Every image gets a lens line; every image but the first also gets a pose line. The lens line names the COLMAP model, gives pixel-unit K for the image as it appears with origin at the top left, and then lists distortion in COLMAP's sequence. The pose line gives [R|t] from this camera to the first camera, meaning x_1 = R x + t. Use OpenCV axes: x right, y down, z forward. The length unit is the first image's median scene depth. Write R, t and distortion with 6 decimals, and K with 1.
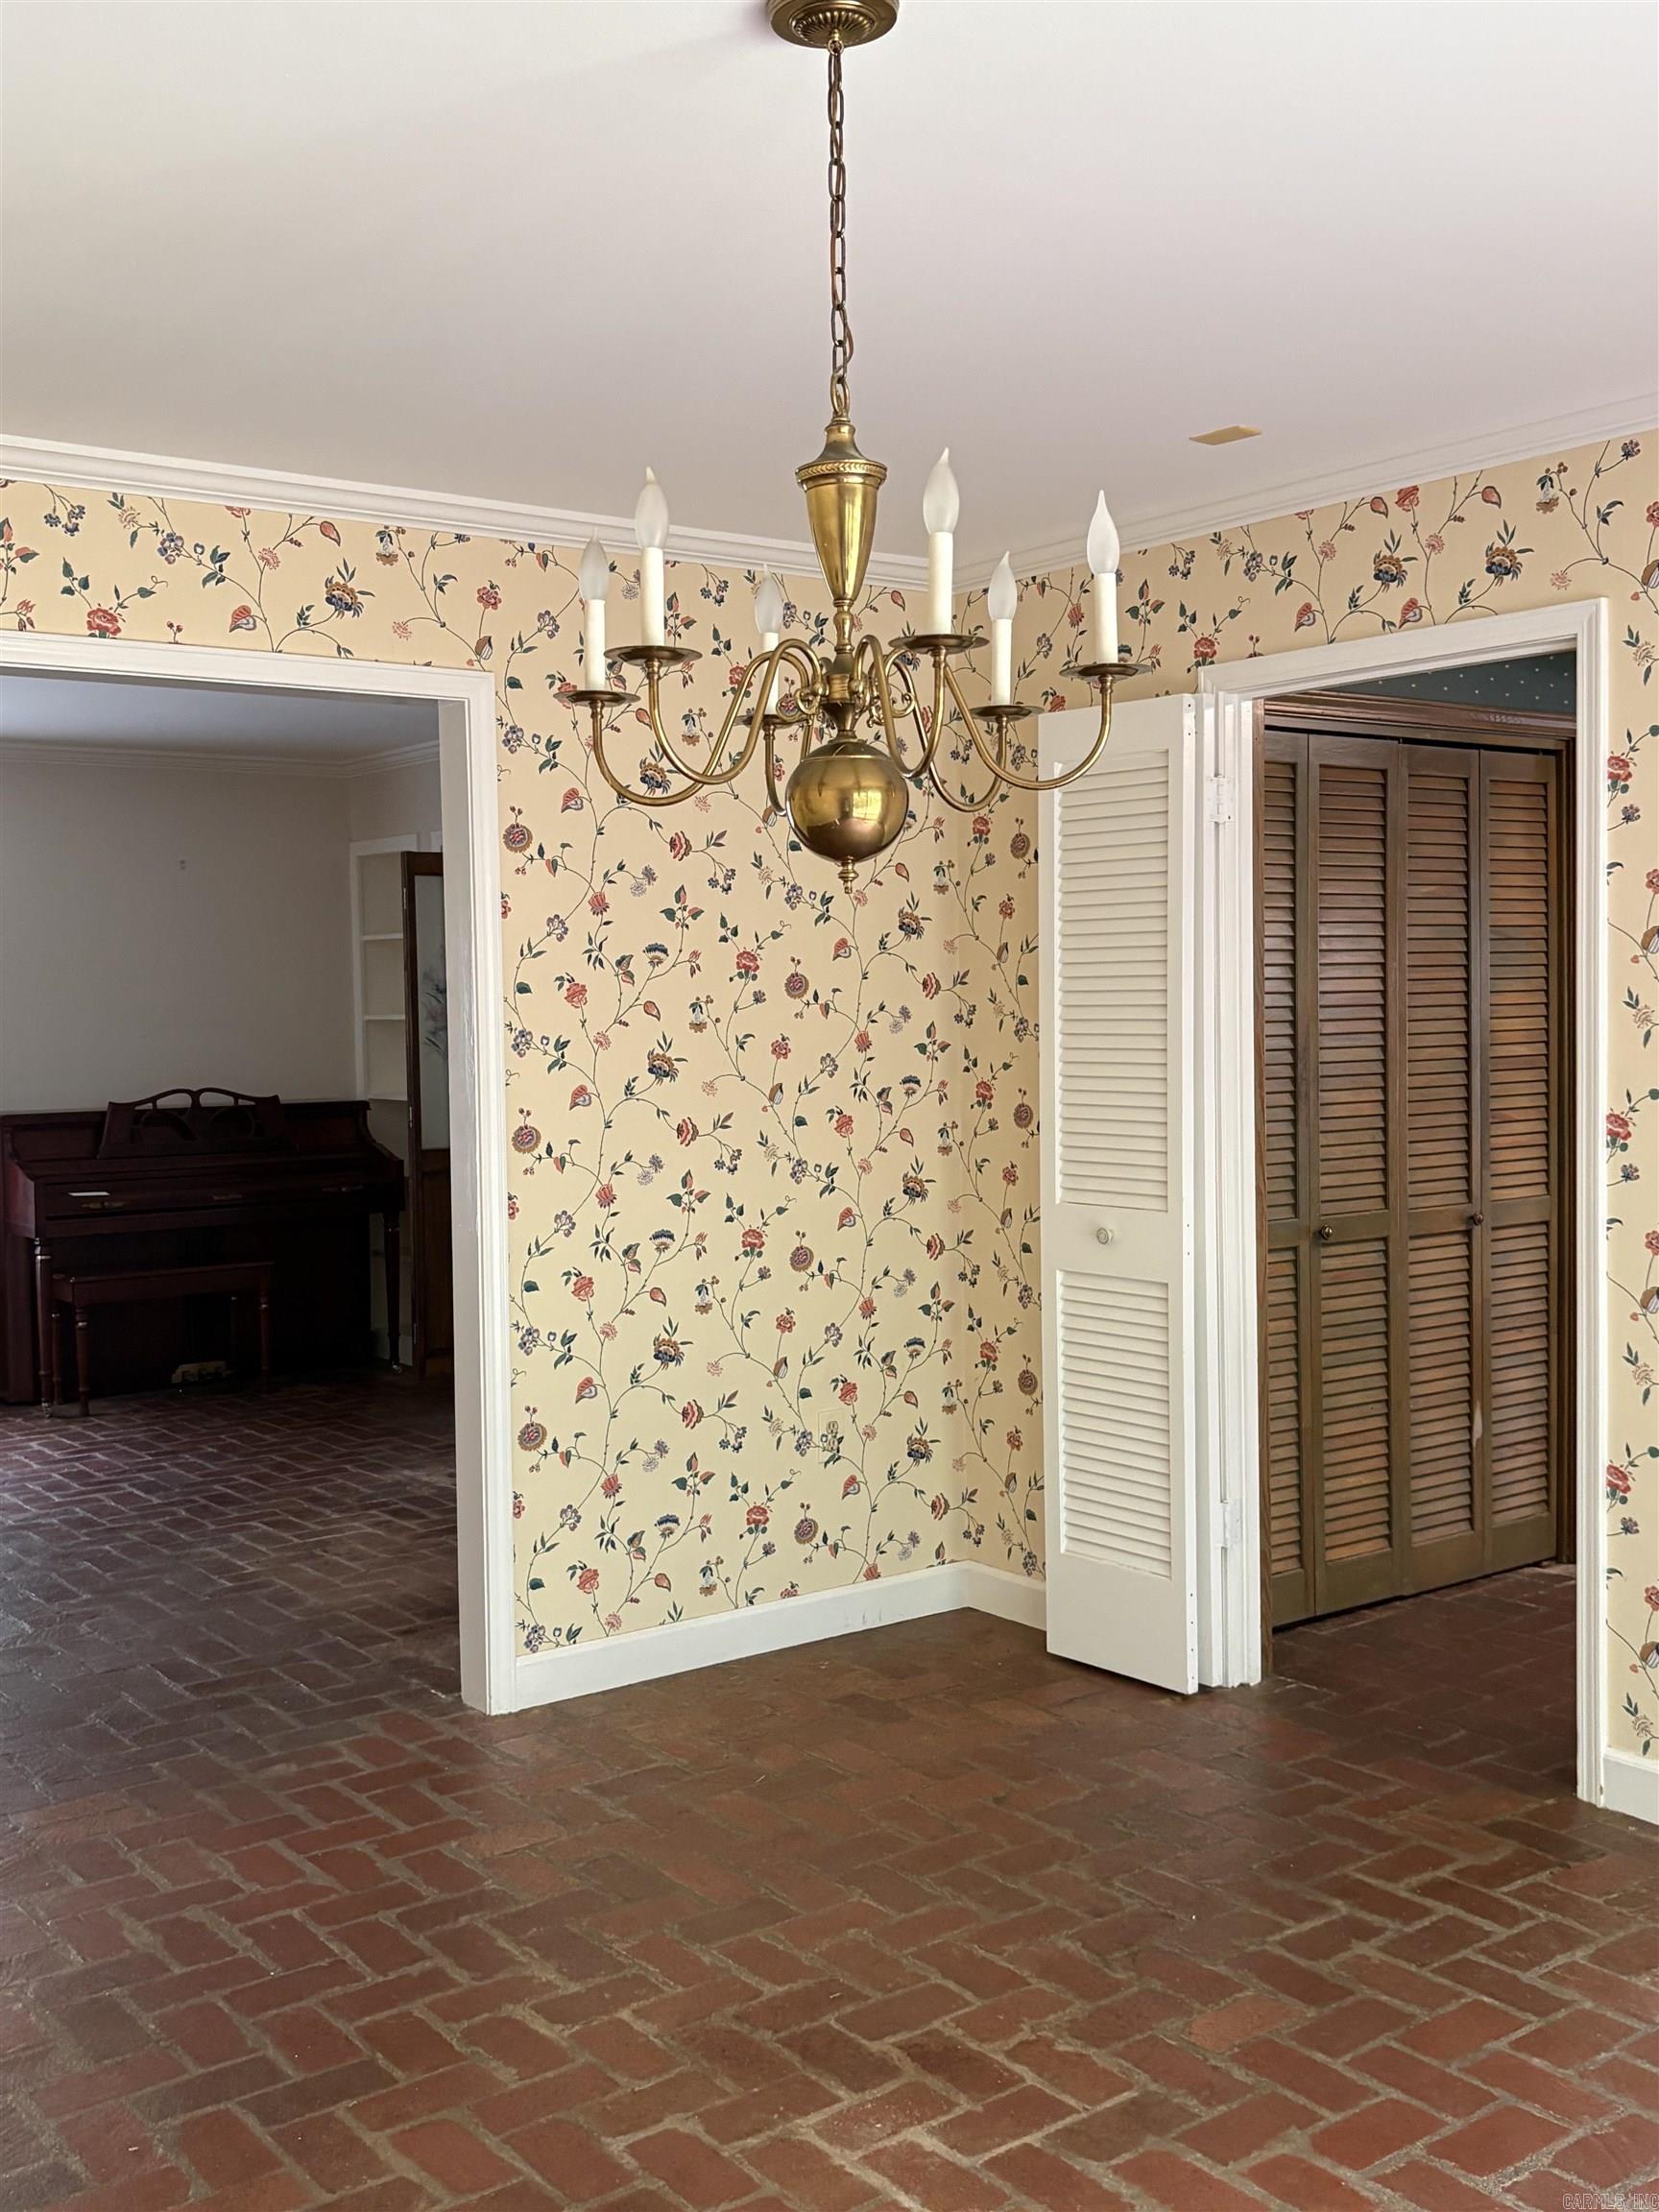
lens RADIAL K [[2312.6, 0, 823.1], [0, 2312.6, 1094.6], [0, 0, 1]] dist [0.081286, 0.000000]
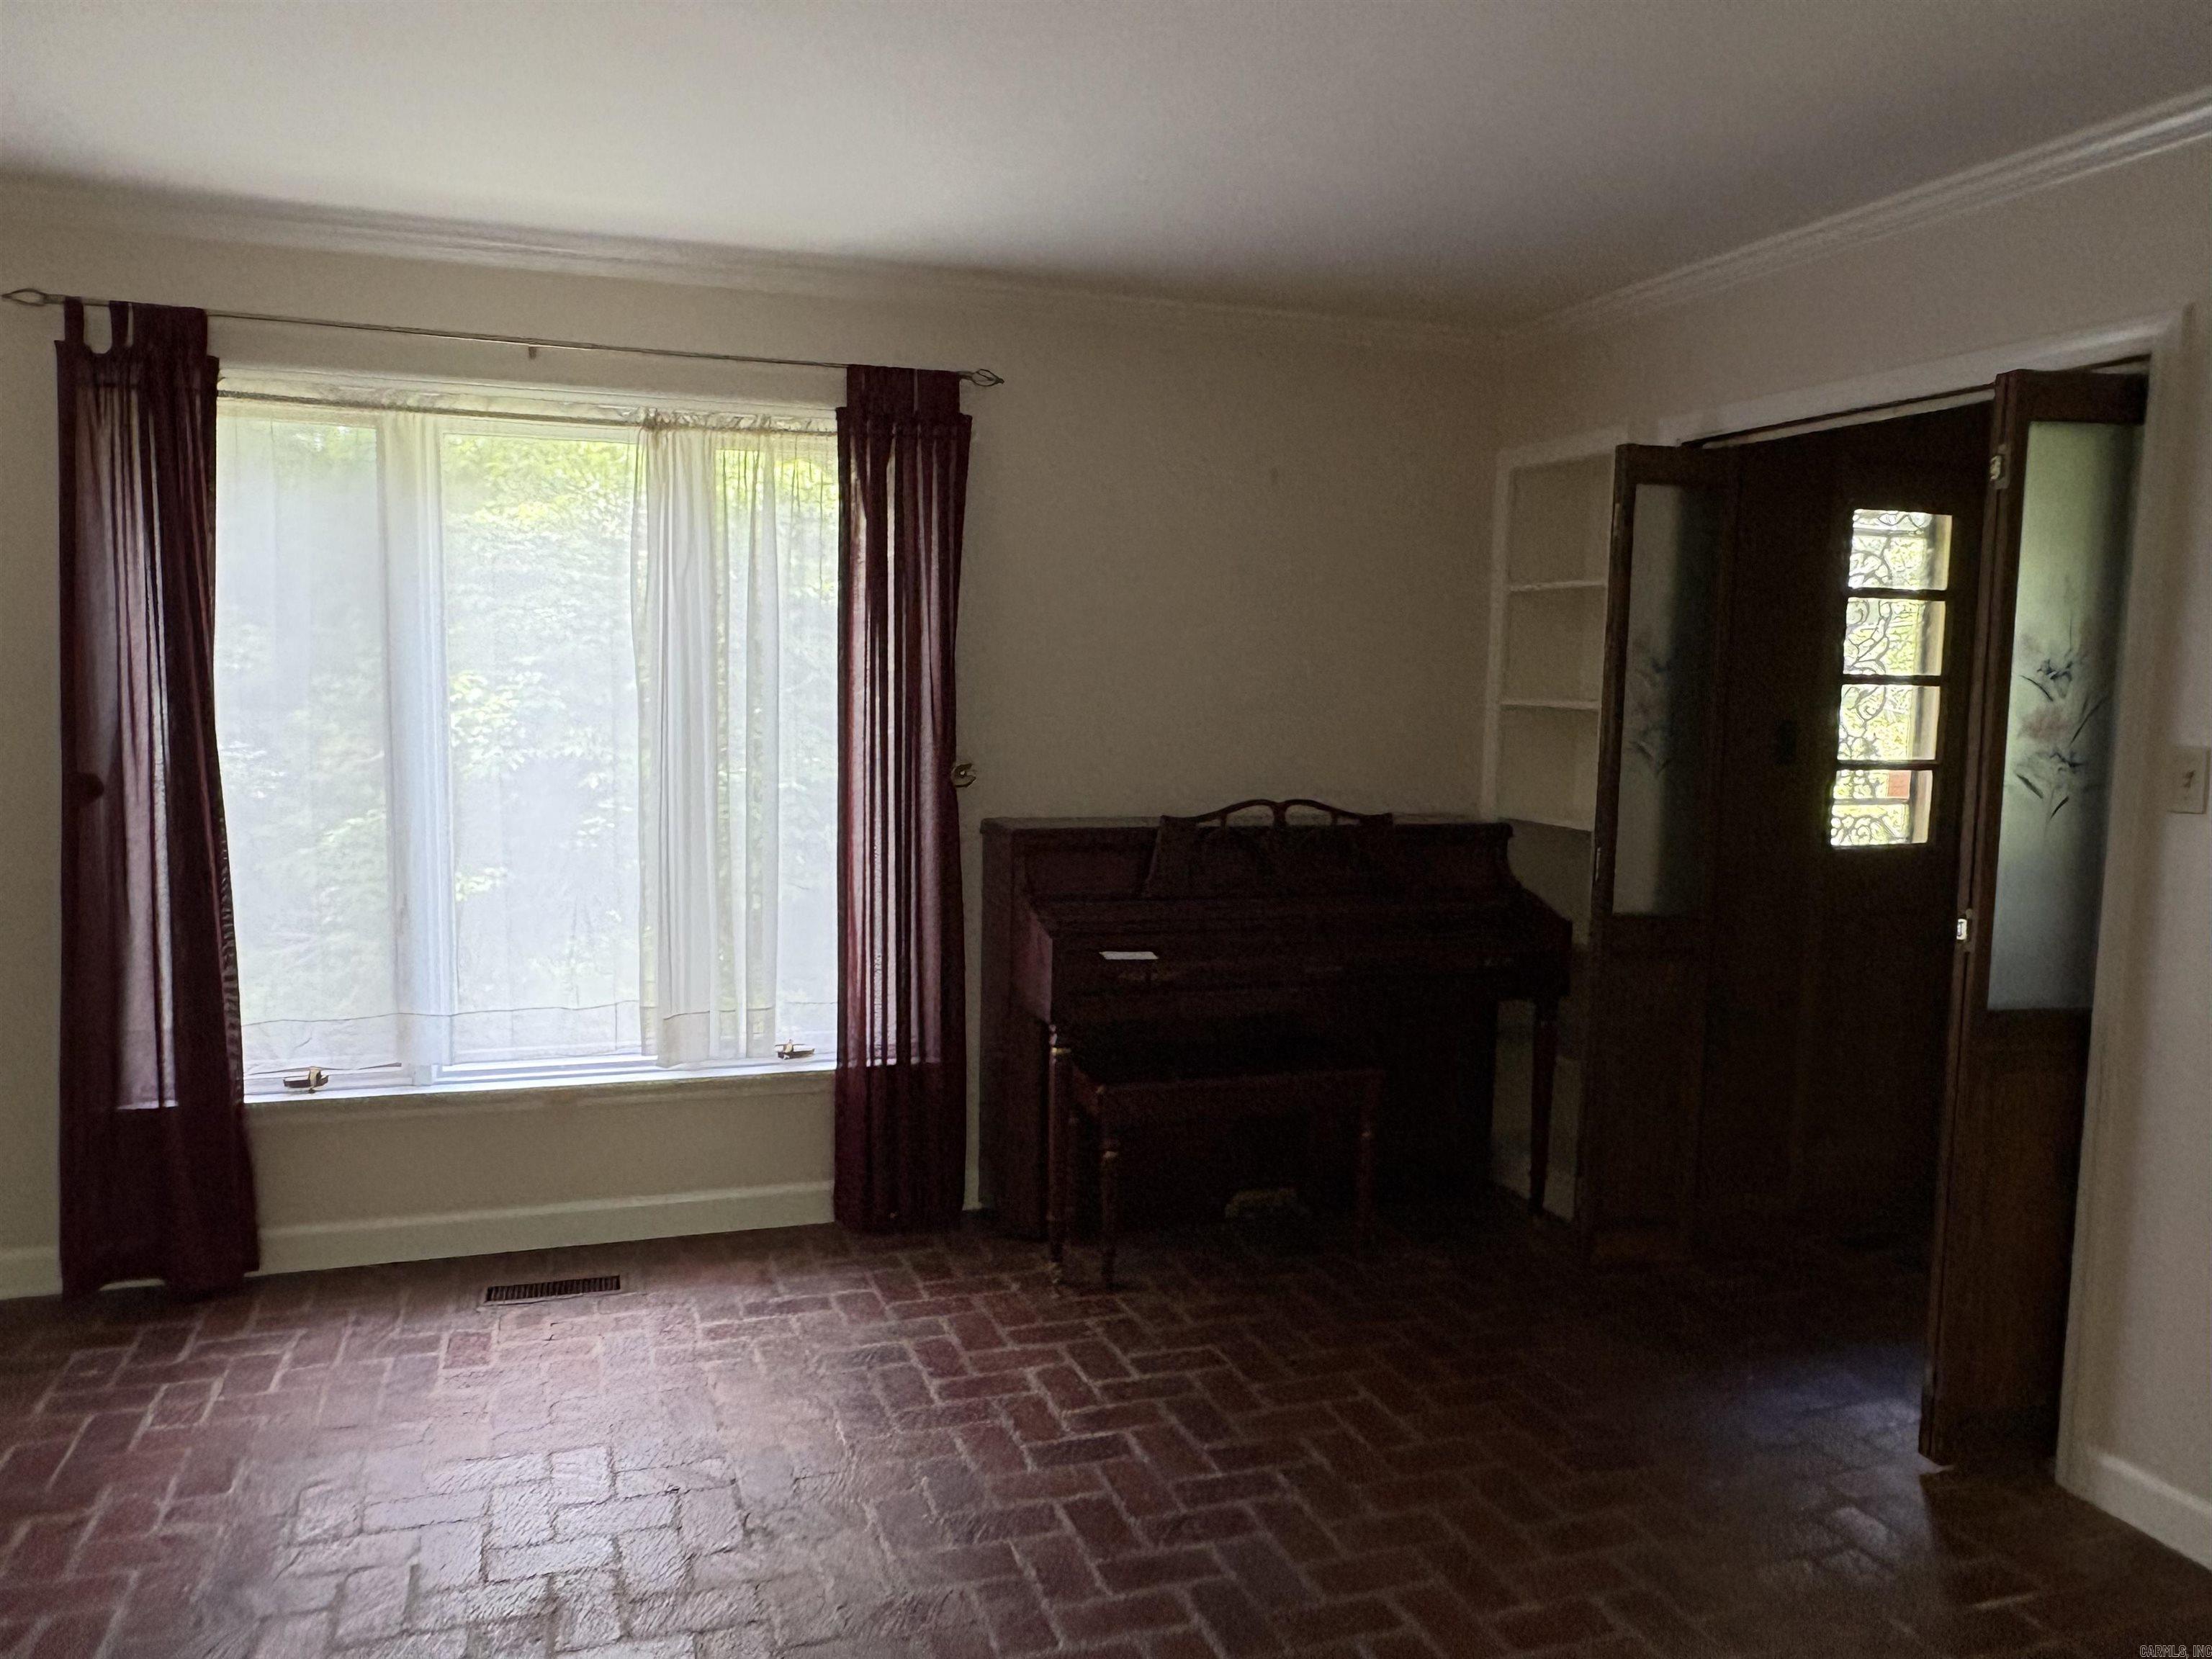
lens RADIAL K [[1641.6, 0, 1086.7], [0, 1641.6, 845.1], [0, 0, 1]] dist [-0.000543, 0.000141]
pose [[0.950182, 0.072104, -0.303241, -0.190637], [-0.051172, 0.995761, 0.076426, -0.024684], [0.307466, -0.057101, 0.949844, 0.564957]]
